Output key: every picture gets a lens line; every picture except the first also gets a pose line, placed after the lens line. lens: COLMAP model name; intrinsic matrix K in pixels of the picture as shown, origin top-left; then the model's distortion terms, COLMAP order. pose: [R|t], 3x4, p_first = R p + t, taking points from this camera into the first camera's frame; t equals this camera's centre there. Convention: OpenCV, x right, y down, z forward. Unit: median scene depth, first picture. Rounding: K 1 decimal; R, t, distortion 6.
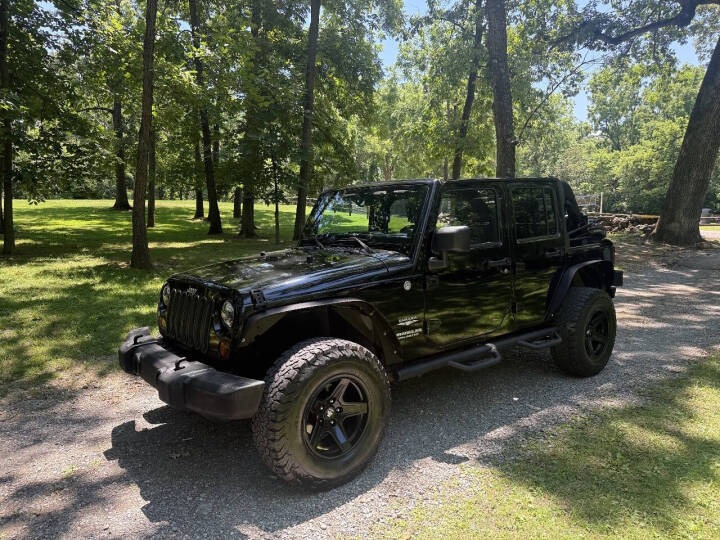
lens RADIAL K [[510.5, 0, 360.0], [0, 510.5, 270.0], [0, 0, 1]] dist [0.056482, -0.074646]
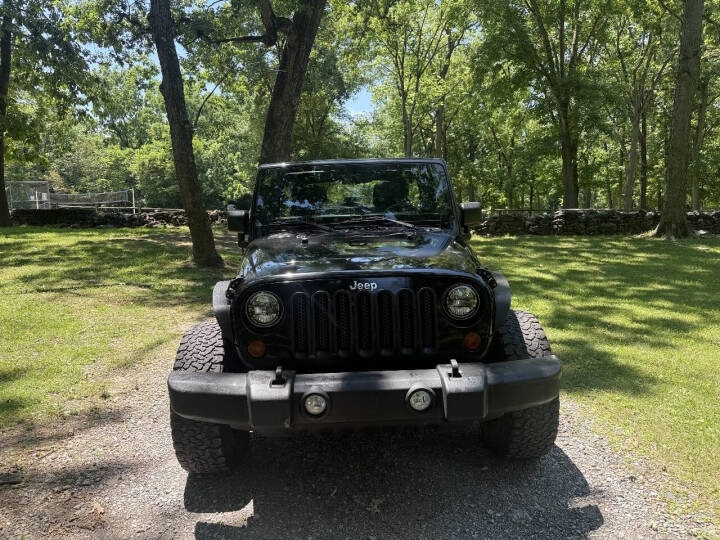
lens RADIAL K [[509.6, 0, 361.3], [0, 509.6, 269.2], [0, 0, 1]] dist [0.052338, -0.060453]
pose [[0.606567, -0.102765, 0.788363, -0.170989], [0.100516, 0.993566, 0.052176, -0.004626], [-0.788652, 0.047595, 0.612994, 0.100600]]
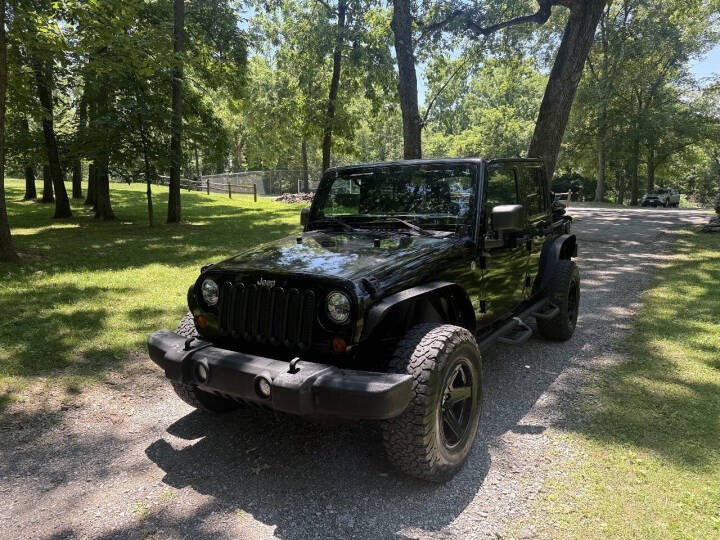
lens RADIAL K [[512.1, 0, 362.3], [0, 512.1, 269.3], [0, 0, 1]] dist [0.058835, -0.097735]
pose [[0.953083, -0.049025, 0.298712, -0.080187], [0.037614, 0.998331, 0.043832, -0.002900], [-0.300362, -0.030540, 0.953336, 0.020819]]
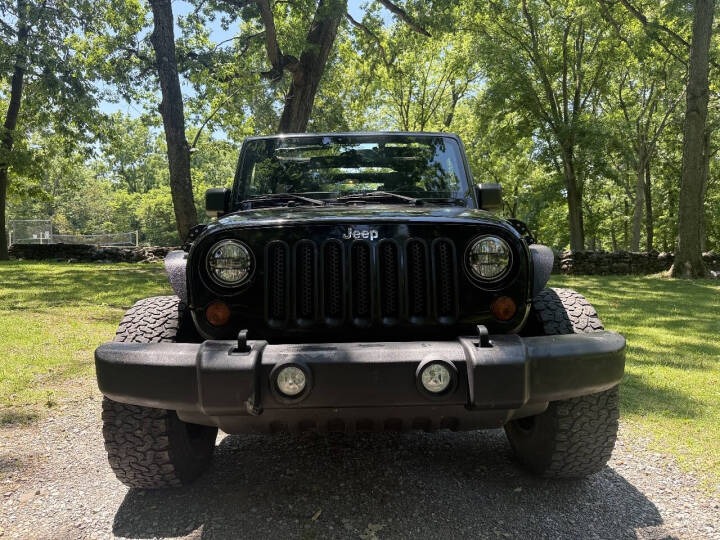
lens RADIAL K [[510.5, 0, 360.0], [0, 510.5, 270.0], [0, 0, 1]] dist [0.056482, -0.074646]
pose [[0.614677, -0.017609, 0.788582, -0.145874], [0.085504, 0.995347, -0.044422, 0.019658], [-0.784131, 0.094732, 0.613323, 0.120964]]
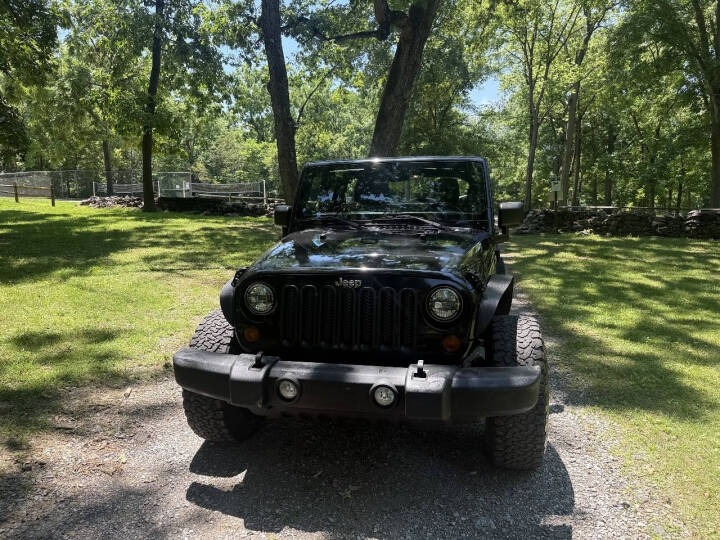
lens RADIAL K [[510.0, 0, 364.4], [0, 510.0, 273.2], [0, 0, 1]] dist [0.063121, -0.087323]
pose [[0.774658, -0.082314, 0.627001, -0.148765], [0.061159, 0.996596, 0.055274, -0.003170], [-0.629416, -0.004472, 0.777055, 0.069435]]
